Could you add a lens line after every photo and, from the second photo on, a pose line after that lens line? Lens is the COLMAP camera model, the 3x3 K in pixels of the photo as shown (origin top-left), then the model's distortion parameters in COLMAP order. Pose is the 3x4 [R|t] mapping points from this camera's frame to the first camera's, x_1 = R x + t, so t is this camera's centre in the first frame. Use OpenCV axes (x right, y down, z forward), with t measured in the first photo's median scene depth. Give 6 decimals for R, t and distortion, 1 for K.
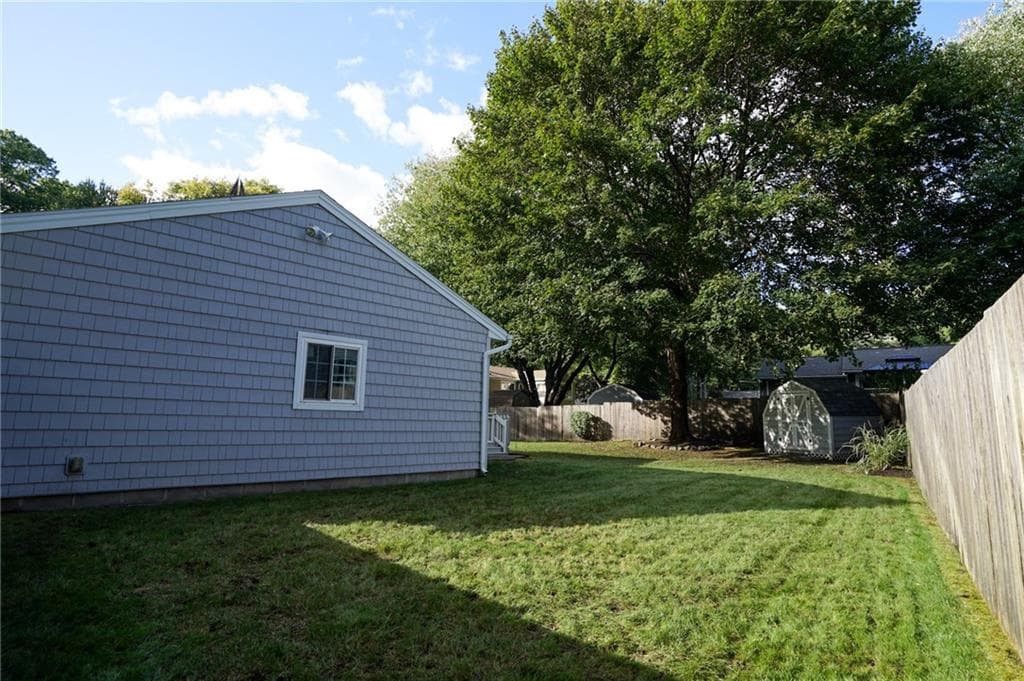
lens RADIAL K [[485.1, 0, 509.6], [0, 485.1, 346.1], [0, 0, 1]] dist [-0.003065, -0.000245]
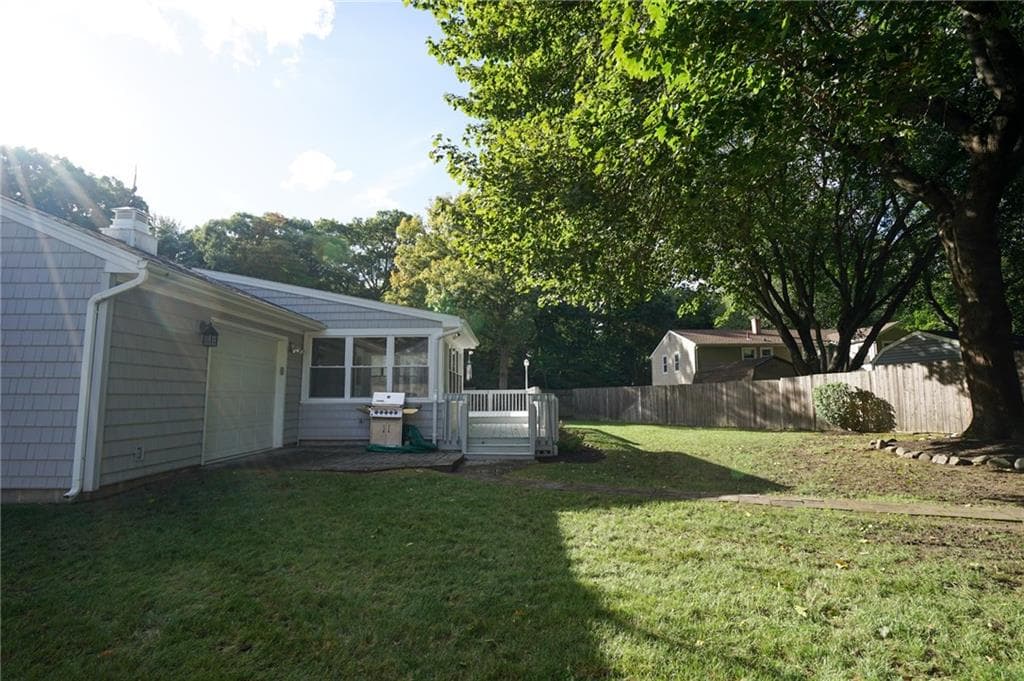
lens RADIAL K [[472.4, 0, 515.5], [0, 472.4, 342.8], [0, 0, 1]] dist [-0.003896, -0.000359]
pose [[0.767406, -0.105989, -0.632341, 0.204692], [0.125197, 0.992028, -0.014339, 0.040545], [0.628820, -0.068163, 0.774558, 0.275923]]
